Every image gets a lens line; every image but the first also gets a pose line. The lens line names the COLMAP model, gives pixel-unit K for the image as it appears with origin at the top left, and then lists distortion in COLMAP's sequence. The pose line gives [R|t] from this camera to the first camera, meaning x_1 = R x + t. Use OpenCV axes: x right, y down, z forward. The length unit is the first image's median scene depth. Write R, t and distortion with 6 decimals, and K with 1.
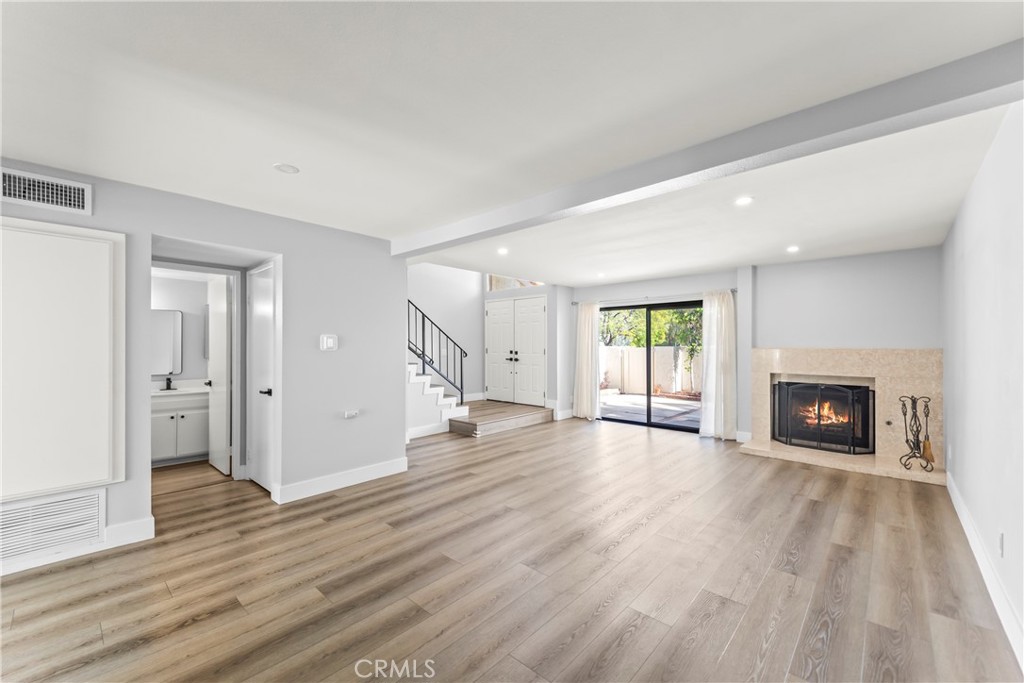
lens RADIAL K [[411.9, 0, 509.5], [0, 411.9, 346.5], [0, 0, 1]] dist [0.004735, -0.000052]
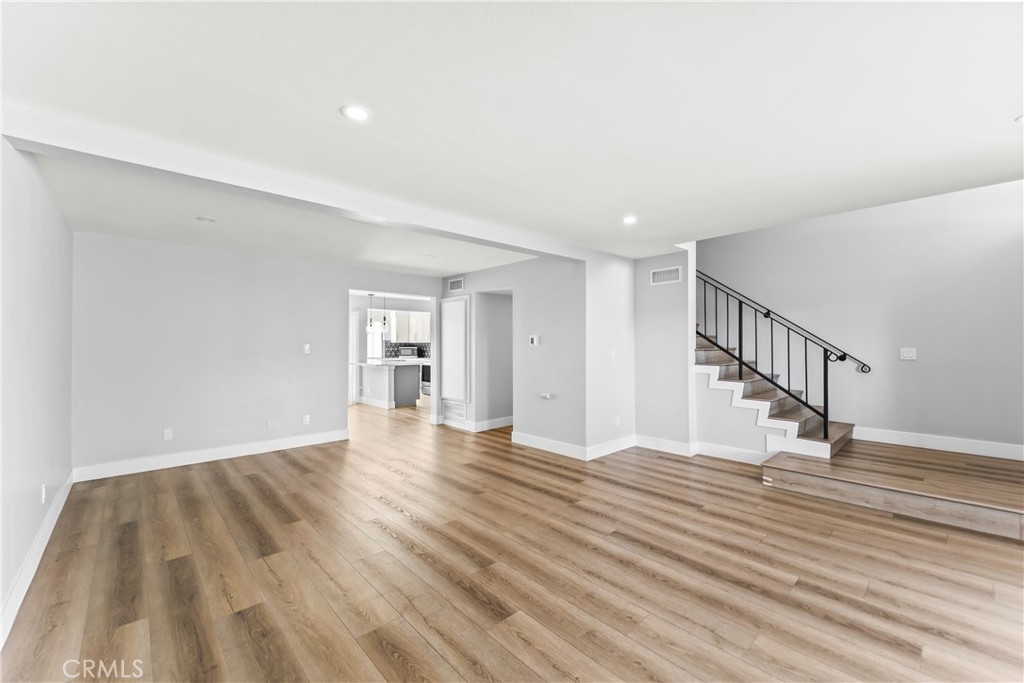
lens RADIAL K [[411.9, 0, 515.4], [0, 411.9, 339.3], [0, 0, 1]] dist [0.004735, -0.000052]
pose [[-0.084350, -0.009363, -0.996392, 0.899120], [-0.001153, 0.999956, -0.009299, -0.002536], [0.996436, 0.000364, -0.084357, 0.987142]]
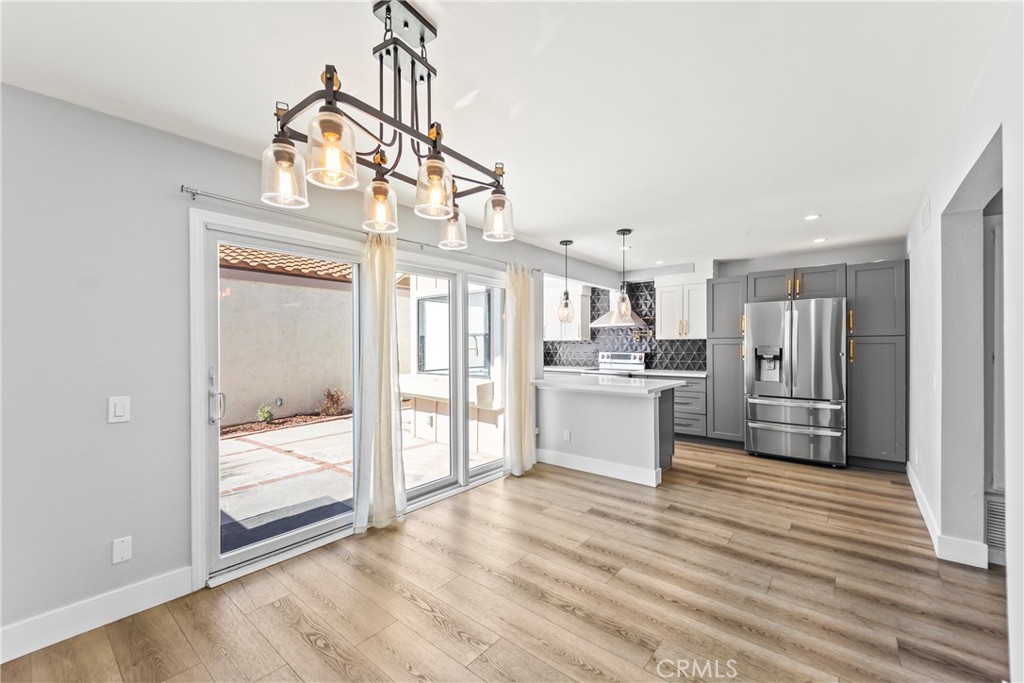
lens RADIAL K [[411.9, 0, 507.2], [0, 411.9, 341.3], [0, 0, 1]] dist [0.004735, -0.000052]
pose [[0.046352, -0.004212, -0.998916, 0.614312], [-0.002727, 0.999987, -0.004343, -0.000655], [0.998921, 0.002925, 0.046340, 0.671454]]
